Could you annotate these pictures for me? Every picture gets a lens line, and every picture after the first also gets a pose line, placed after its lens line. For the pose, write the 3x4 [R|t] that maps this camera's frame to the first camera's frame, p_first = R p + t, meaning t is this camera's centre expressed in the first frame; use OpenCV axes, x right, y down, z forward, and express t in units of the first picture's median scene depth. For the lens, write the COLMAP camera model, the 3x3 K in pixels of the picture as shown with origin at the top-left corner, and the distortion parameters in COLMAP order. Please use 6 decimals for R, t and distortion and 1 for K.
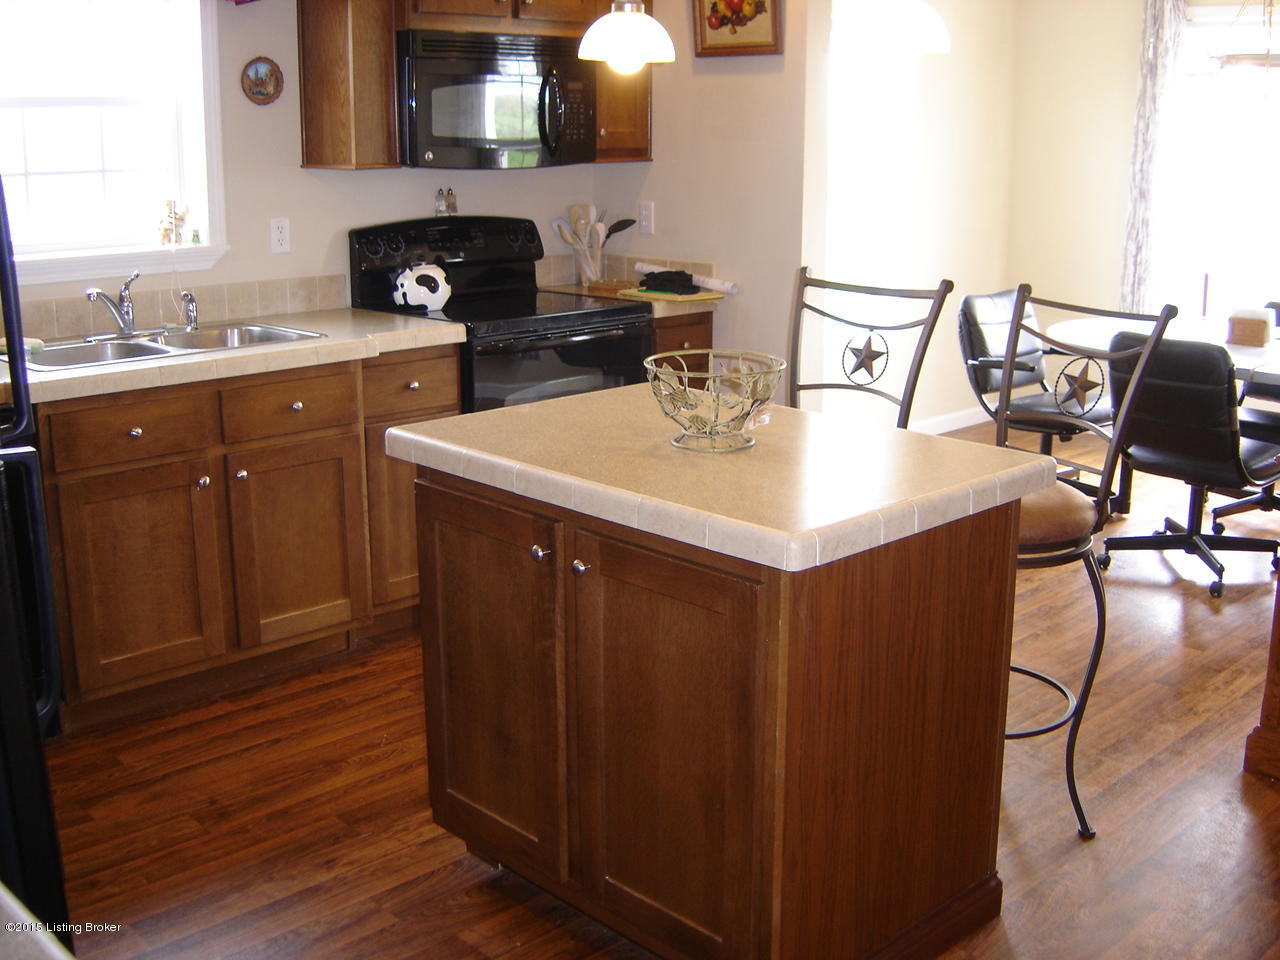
lens RADIAL K [[1422.7, 0, 642.6], [0, 1422.7, 446.0], [0, 0, 1]] dist [-0.119953, -0.004397]
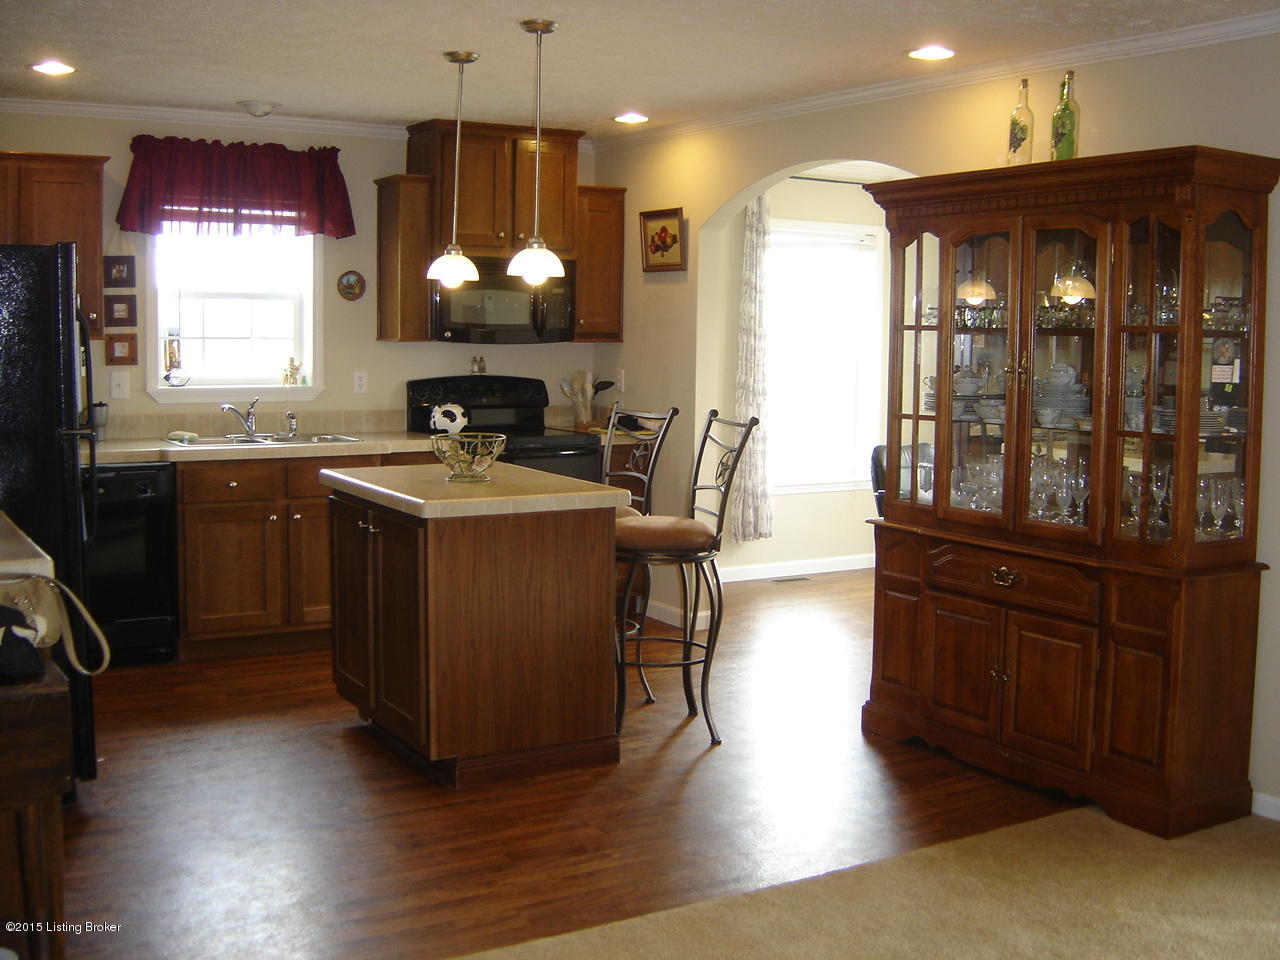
lens RADIAL K [[1399.6, 0, 640.0], [0, 1399.6, 480.0], [0, 0, 1]] dist [-0.120637, 0.011052]
pose [[0.973588, 0.036208, -0.225424, 0.415819], [-0.061801, 0.992279, -0.107531, 0.110999], [0.219790, 0.118623, 0.968308, -0.443947]]
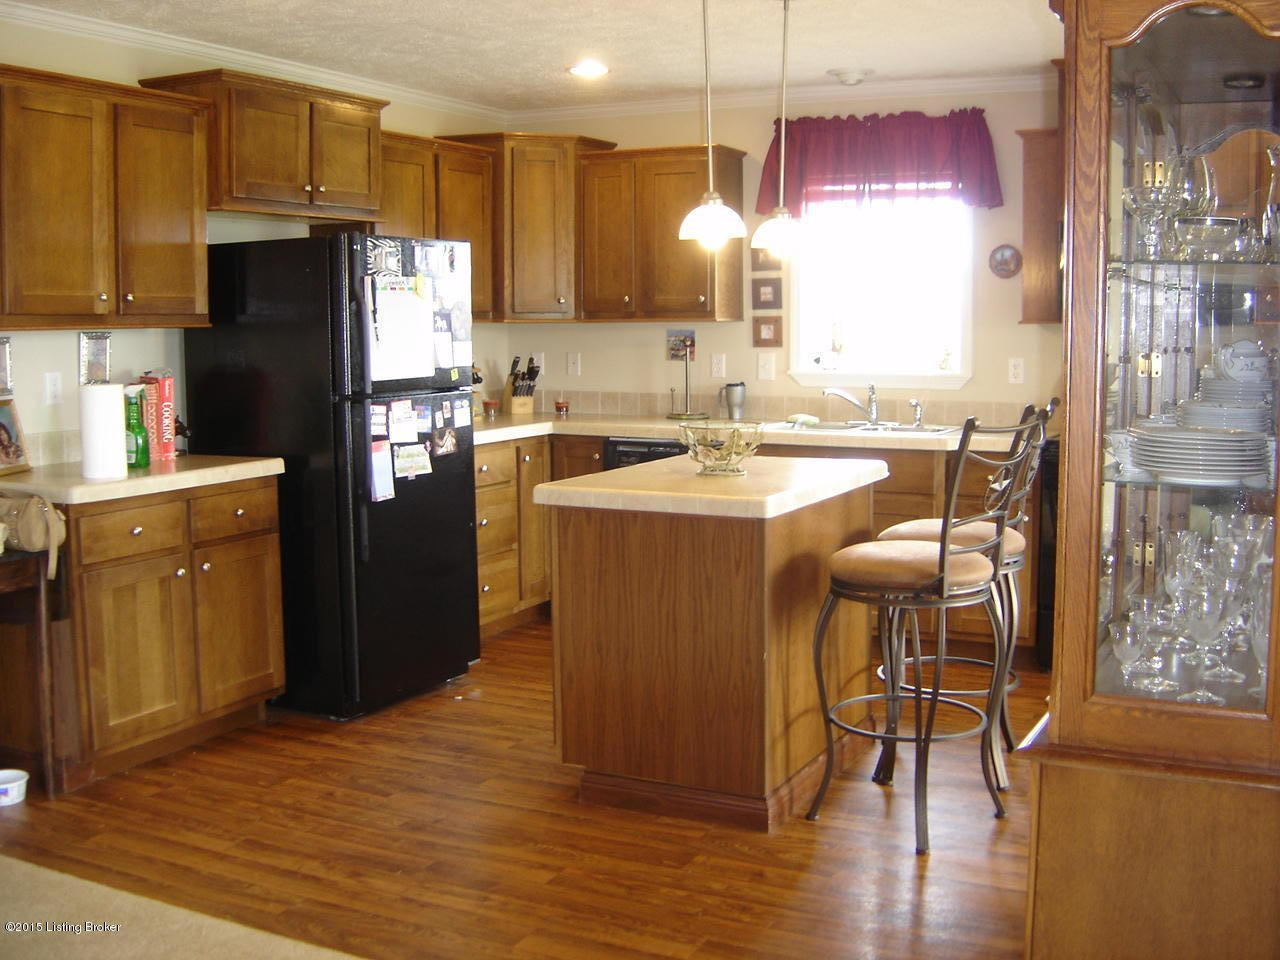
lens RADIAL K [[1399.6, 0, 640.0], [0, 1399.6, 480.0], [0, 0, 1]] dist [-0.120637, 0.011052]
pose [[0.332649, 0.105569, -0.937123, 0.935443], [-0.202964, 0.978442, 0.038177, -0.022162], [0.920951, 0.177503, 0.346904, 0.209502]]
